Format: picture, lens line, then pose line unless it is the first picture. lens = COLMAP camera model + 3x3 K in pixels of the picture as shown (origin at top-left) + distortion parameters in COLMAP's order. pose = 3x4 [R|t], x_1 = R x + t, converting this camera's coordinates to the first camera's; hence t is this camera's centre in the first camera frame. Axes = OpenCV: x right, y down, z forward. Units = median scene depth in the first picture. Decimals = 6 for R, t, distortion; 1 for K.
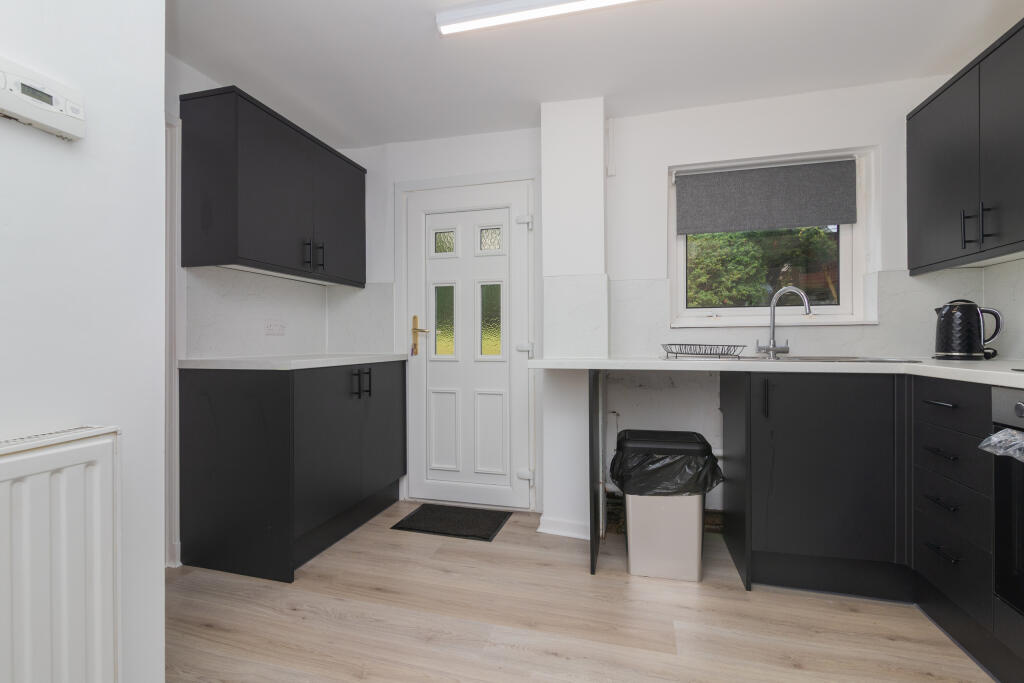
lens RADIAL K [[471.0, 0, 515.6], [0, 471.0, 339.9], [0, 0, 1]] dist [0.000100, -0.000173]
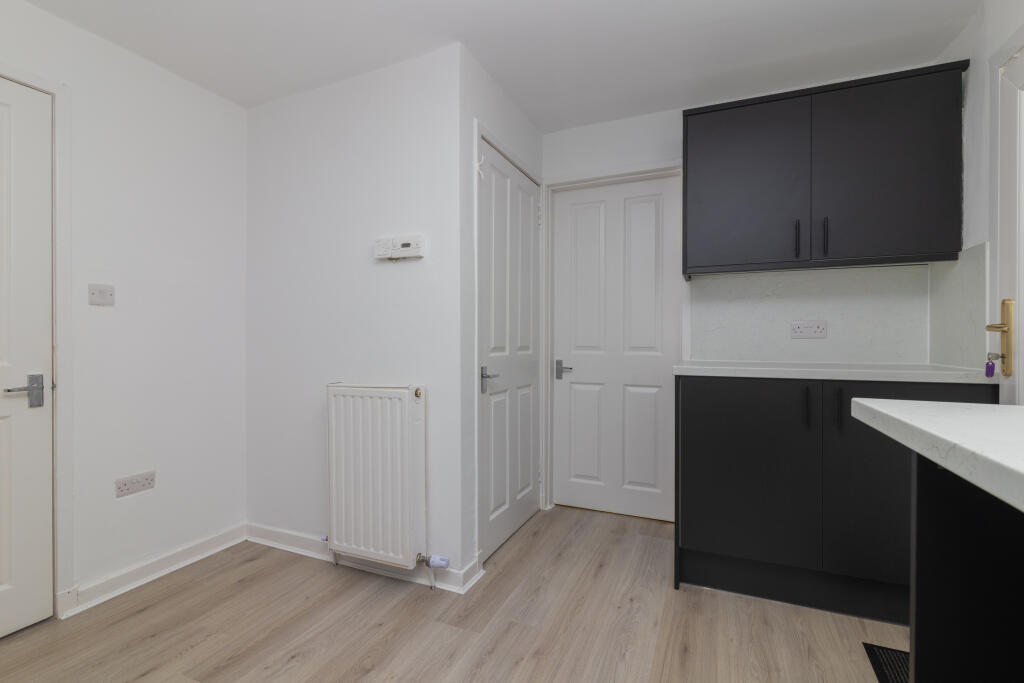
lens RADIAL K [[471.0, 0, 515.6], [0, 471.0, 339.9], [0, 0, 1]] dist [0.000100, -0.000173]
pose [[-0.152986, 0.002119, -0.988226, 0.550343], [0.002221, 0.999996, 0.001800, -0.013558], [0.988226, -0.001920, -0.152990, 0.808398]]
